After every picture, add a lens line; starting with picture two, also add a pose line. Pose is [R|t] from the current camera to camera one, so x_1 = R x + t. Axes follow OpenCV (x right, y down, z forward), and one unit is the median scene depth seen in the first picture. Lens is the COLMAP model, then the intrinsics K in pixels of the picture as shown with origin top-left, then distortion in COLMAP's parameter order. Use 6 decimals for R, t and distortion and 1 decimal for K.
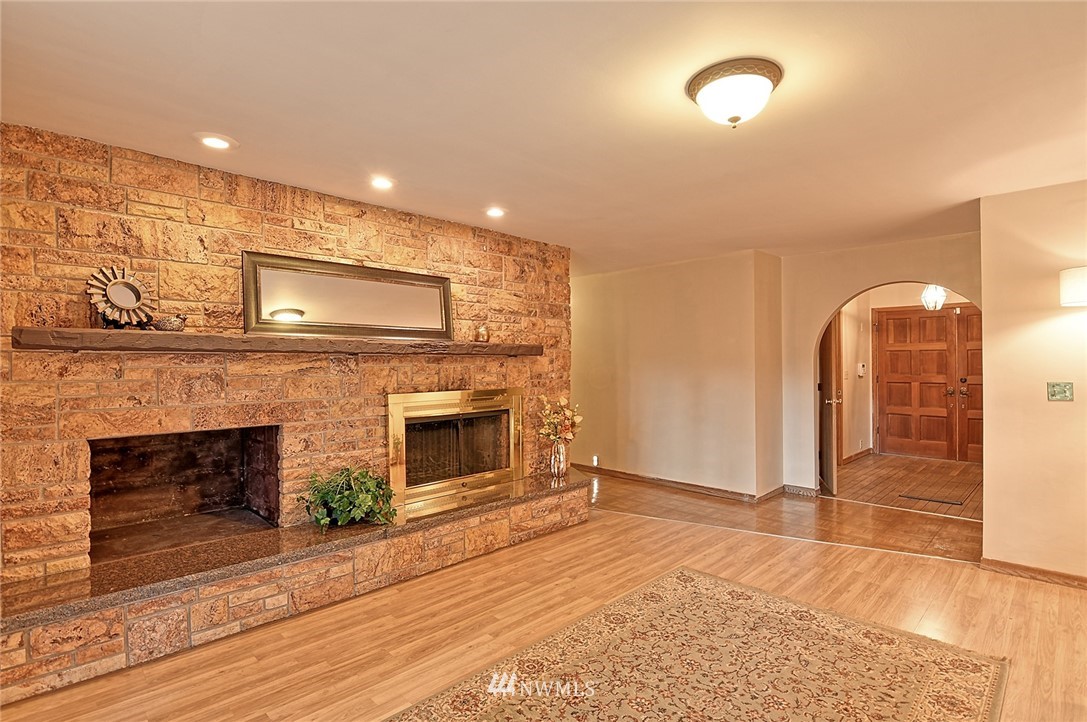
lens RADIAL K [[526.5, 0, 544.8], [0, 526.5, 361.5], [0, 0, 1]] dist [-0.010075, -0.004014]
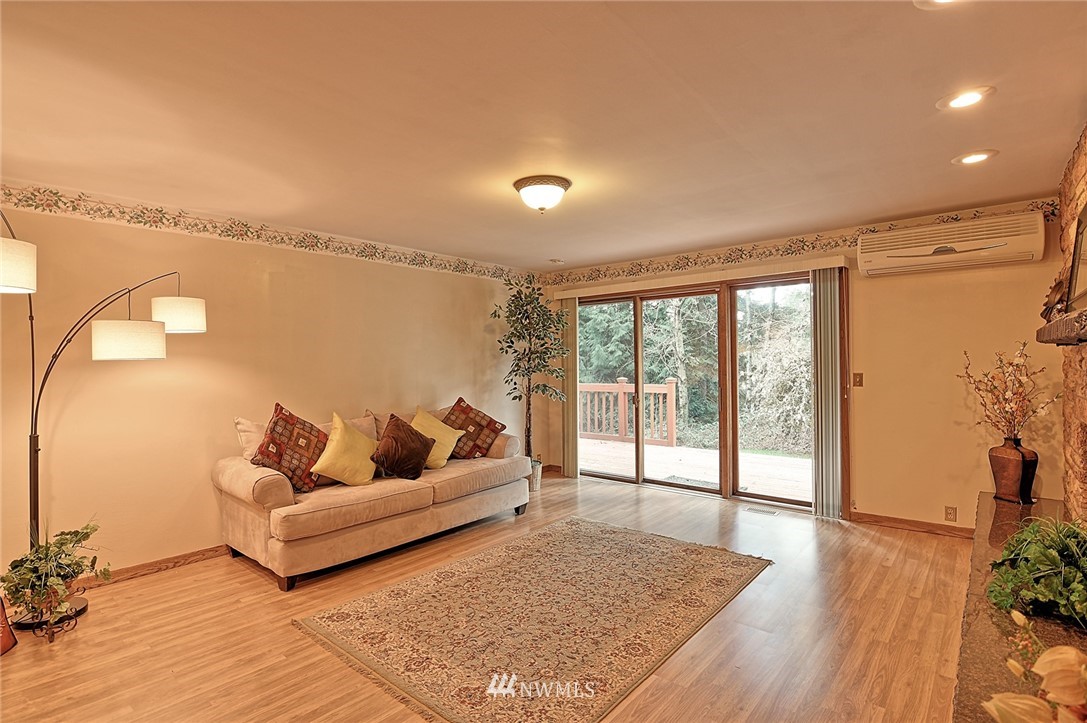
lens RADIAL K [[526.5, 0, 545.6], [0, 526.5, 361.0], [0, 0, 1]] dist [-0.010075, -0.004014]
pose [[-0.996310, 0.013829, -0.084704, 0.204700], [0.013982, 0.999901, -0.001222, 0.001359], [0.084678, -0.002402, -0.996405, 1.074396]]
